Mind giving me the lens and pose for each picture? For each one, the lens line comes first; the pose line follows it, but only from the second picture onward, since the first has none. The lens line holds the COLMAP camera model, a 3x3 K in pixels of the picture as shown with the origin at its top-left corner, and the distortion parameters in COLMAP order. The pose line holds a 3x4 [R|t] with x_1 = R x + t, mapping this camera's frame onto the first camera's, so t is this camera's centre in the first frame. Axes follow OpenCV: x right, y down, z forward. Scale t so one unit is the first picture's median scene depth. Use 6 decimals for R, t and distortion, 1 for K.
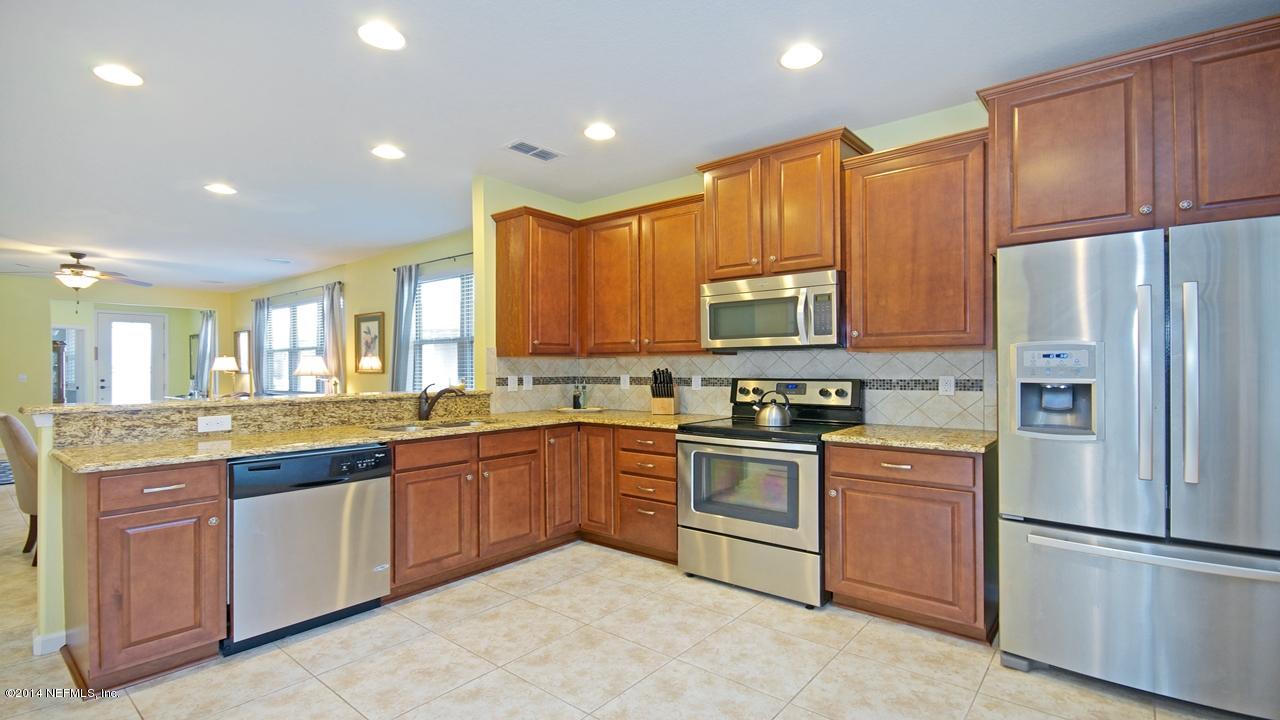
lens RADIAL K [[579.9, 0, 648.8], [0, 579.9, 379.5], [0, 0, 1]] dist [0.001421, -0.000279]
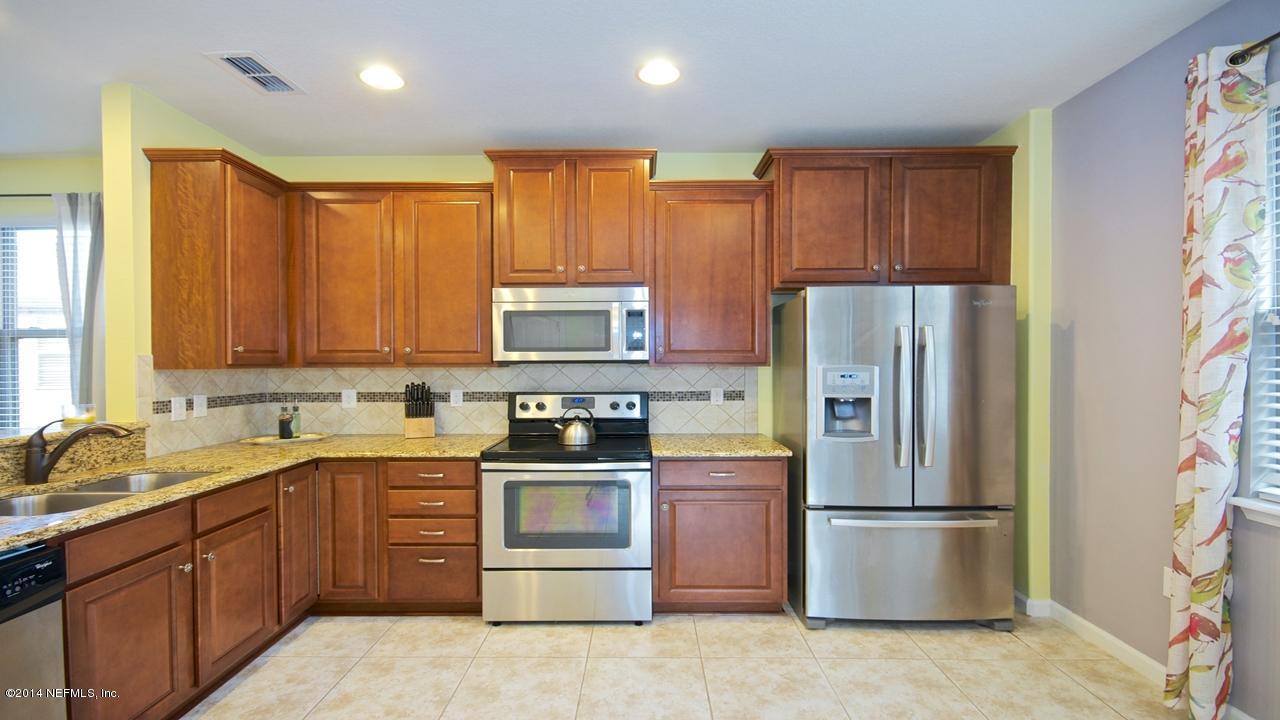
lens RADIAL K [[579.9, 0, 648.8], [0, 579.9, 379.5], [0, 0, 1]] dist [0.001421, -0.000279]
pose [[0.784347, -0.015956, 0.620117, -0.270786], [0.011933, 0.999872, 0.010635, -0.032744], [-0.620208, -0.000942, 0.784437, 0.171051]]
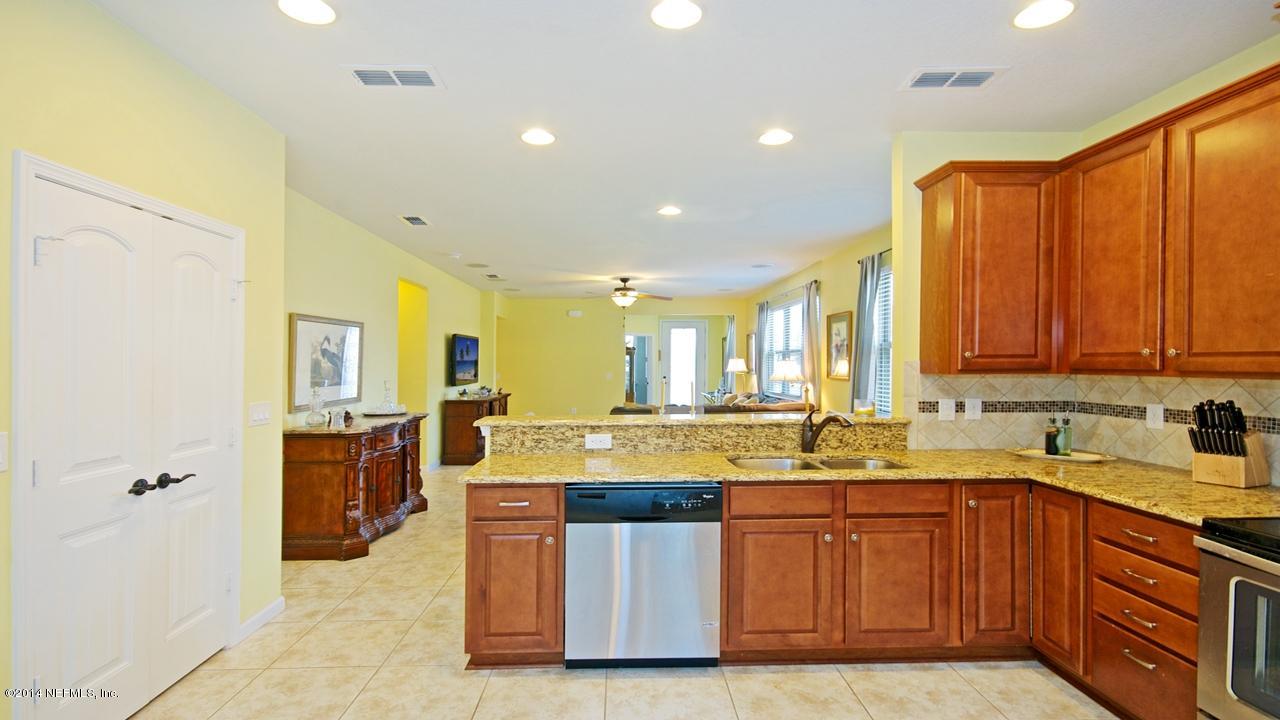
lens RADIAL K [[648.8, 0, 638.9], [0, 648.8, 379.0], [0, 0, 1]] dist [0.016918, -0.000405]
pose [[0.648493, 0.023658, -0.760853, 0.161138], [-0.016592, 0.999719, 0.016944, -0.046910], [0.761040, 0.001636, 0.648703, 0.219844]]
